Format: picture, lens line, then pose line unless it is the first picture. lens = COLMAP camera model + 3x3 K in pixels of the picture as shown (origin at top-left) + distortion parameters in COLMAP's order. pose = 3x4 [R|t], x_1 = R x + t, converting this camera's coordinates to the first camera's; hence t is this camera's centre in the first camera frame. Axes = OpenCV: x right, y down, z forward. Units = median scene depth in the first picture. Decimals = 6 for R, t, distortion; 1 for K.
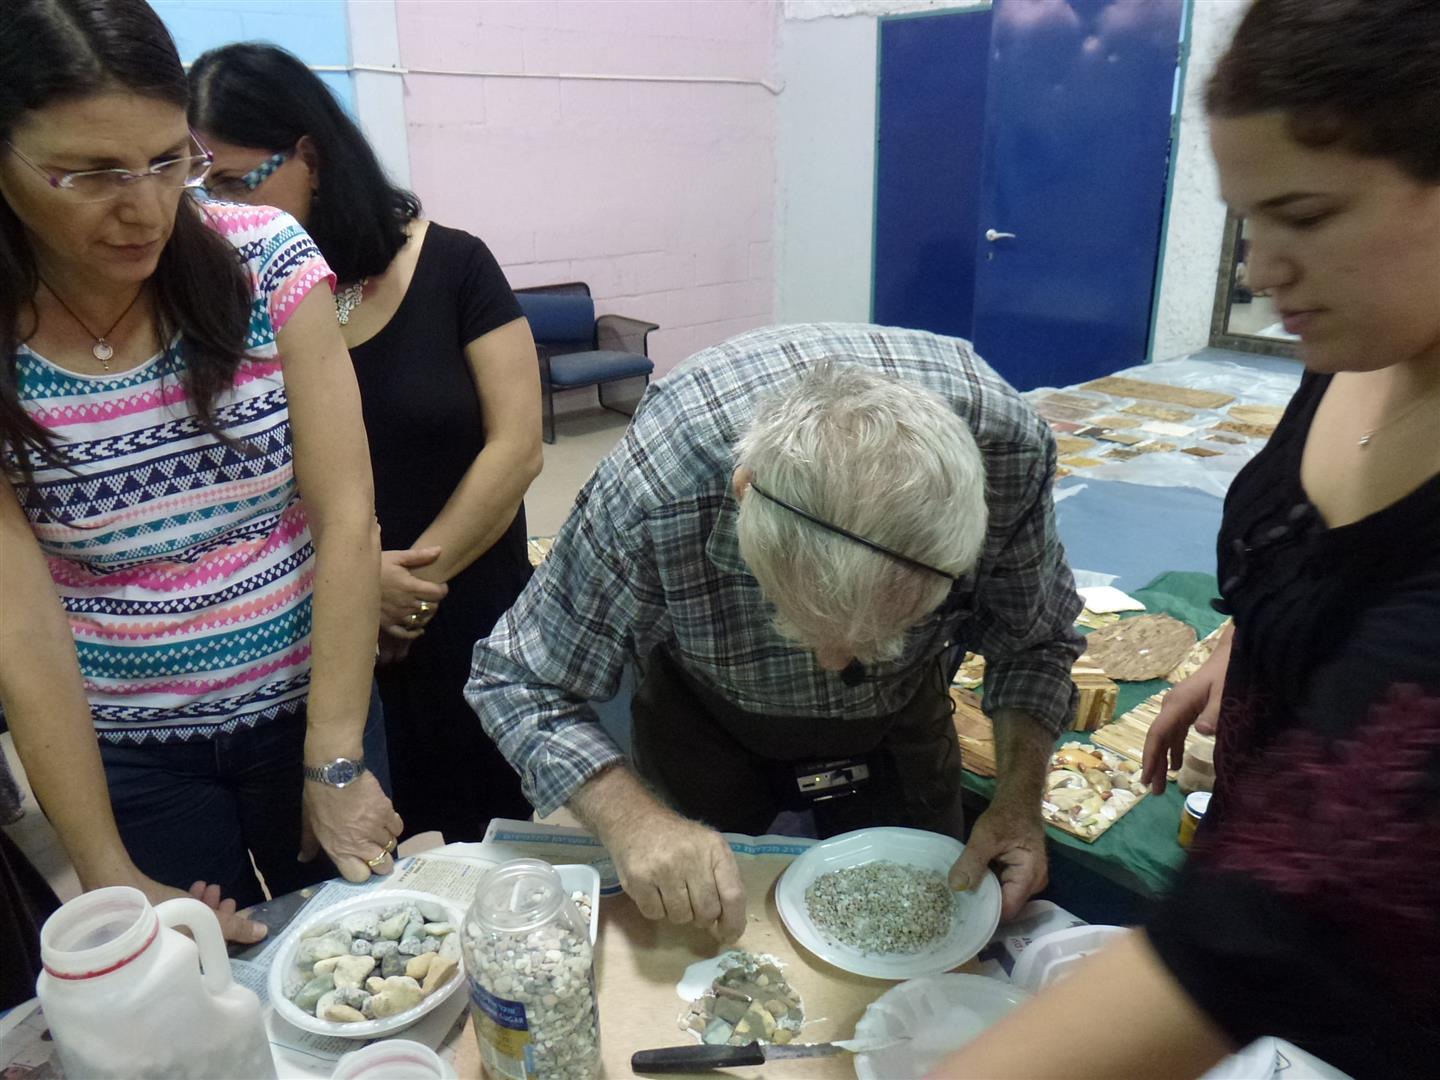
lens RADIAL K [[1057.6, 0, 719.5], [0, 1057.6, 542.2], [0, 0, 1]] dist [-0.038033, 0.008676]
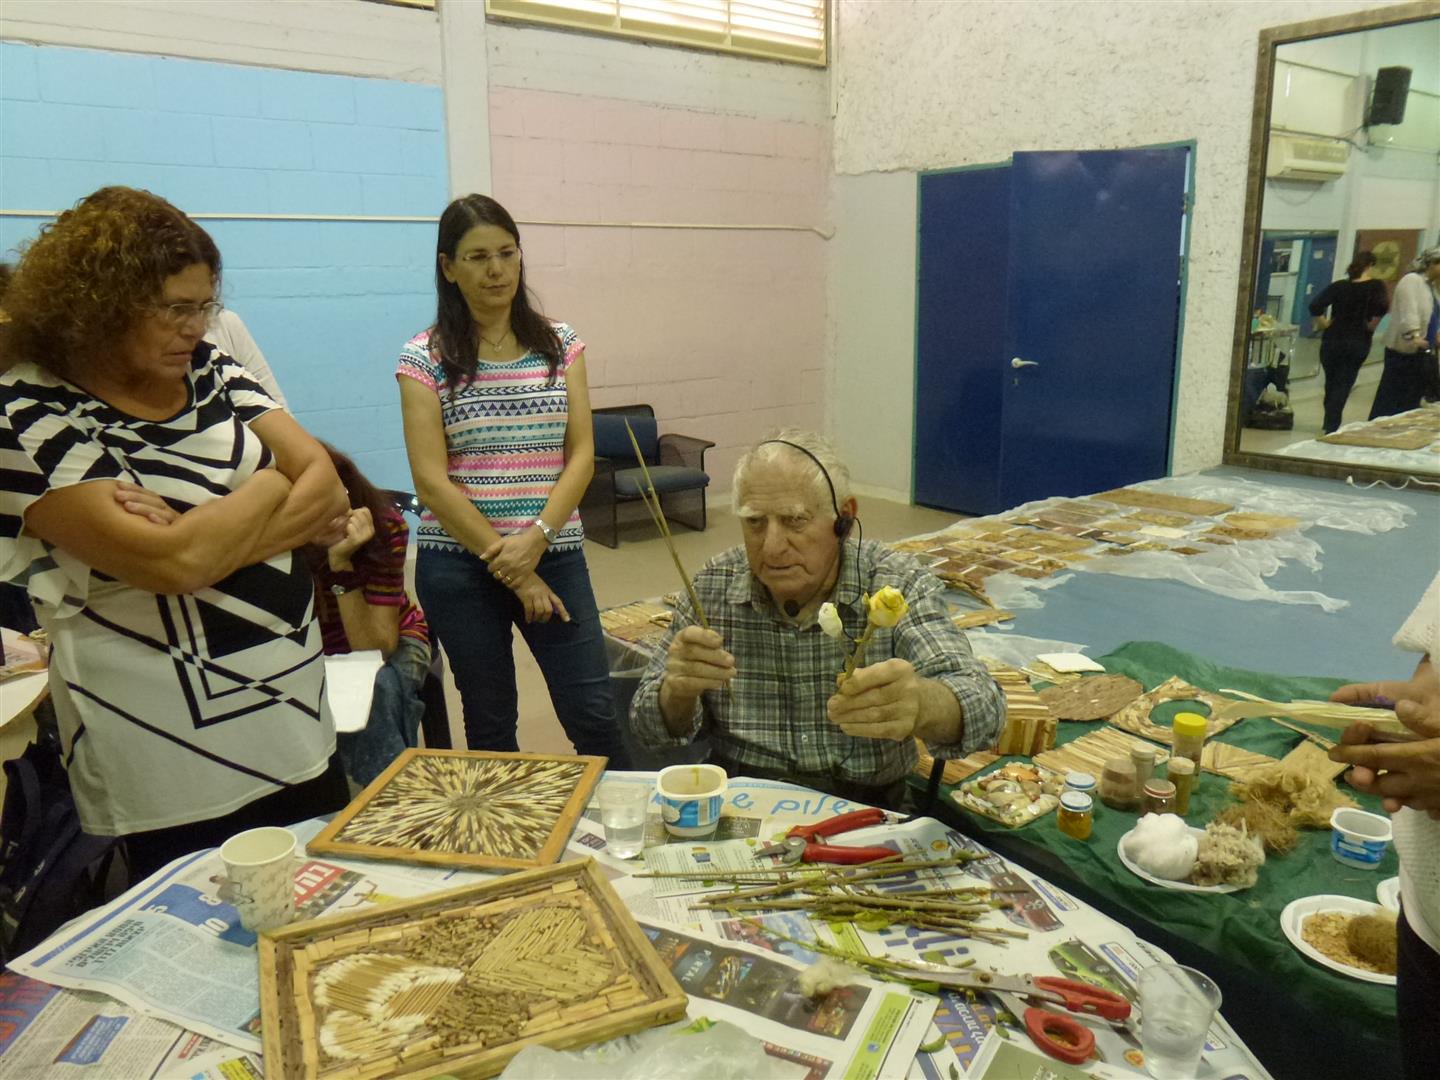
lens RADIAL K [[1057.6, 0, 729.2], [0, 1057.6, 546.2], [0, 0, 1]] dist [-0.038033, 0.008676]
pose [[0.998232, 0.012081, -0.058193, 0.031082], [-0.018753, 0.993128, -0.115522, 0.038023], [0.056397, 0.116409, 0.991599, -0.105194]]
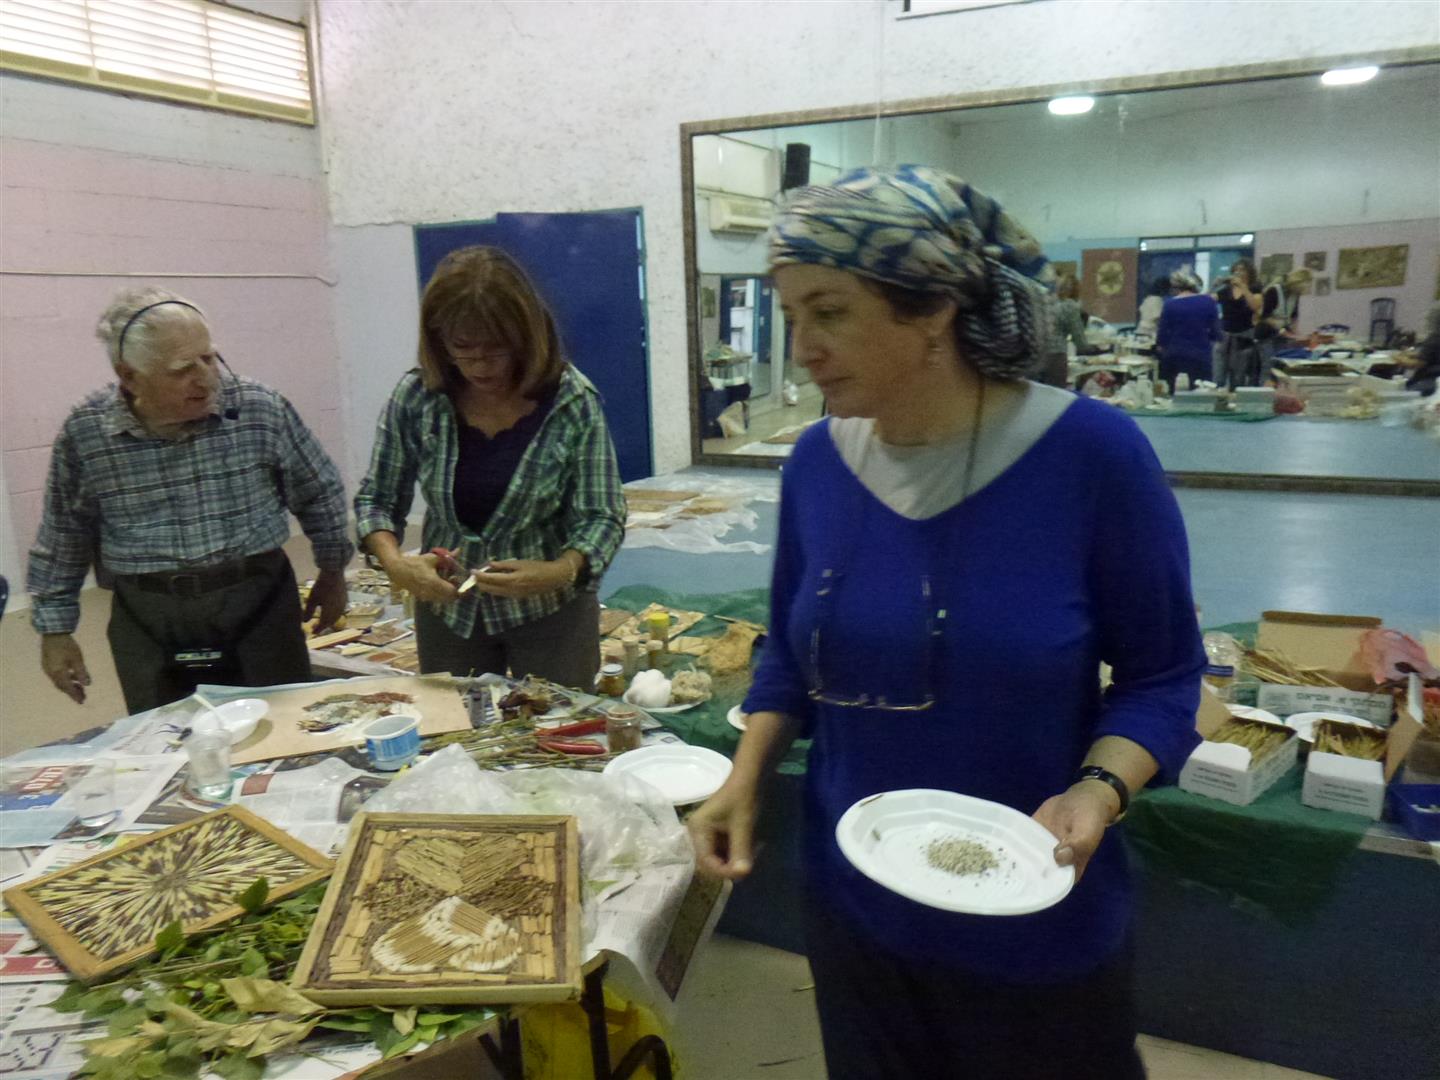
lens RADIAL K [[1057.6, 0, 731.7], [0, 1057.6, 539.3], [0, 0, 1]] dist [-0.038033, 0.008676]
pose [[0.921259, -0.092301, 0.377839, -0.005597], [0.150265, 0.980472, -0.126866, 0.105374], [-0.358751, 0.173653, 0.917138, -0.293484]]
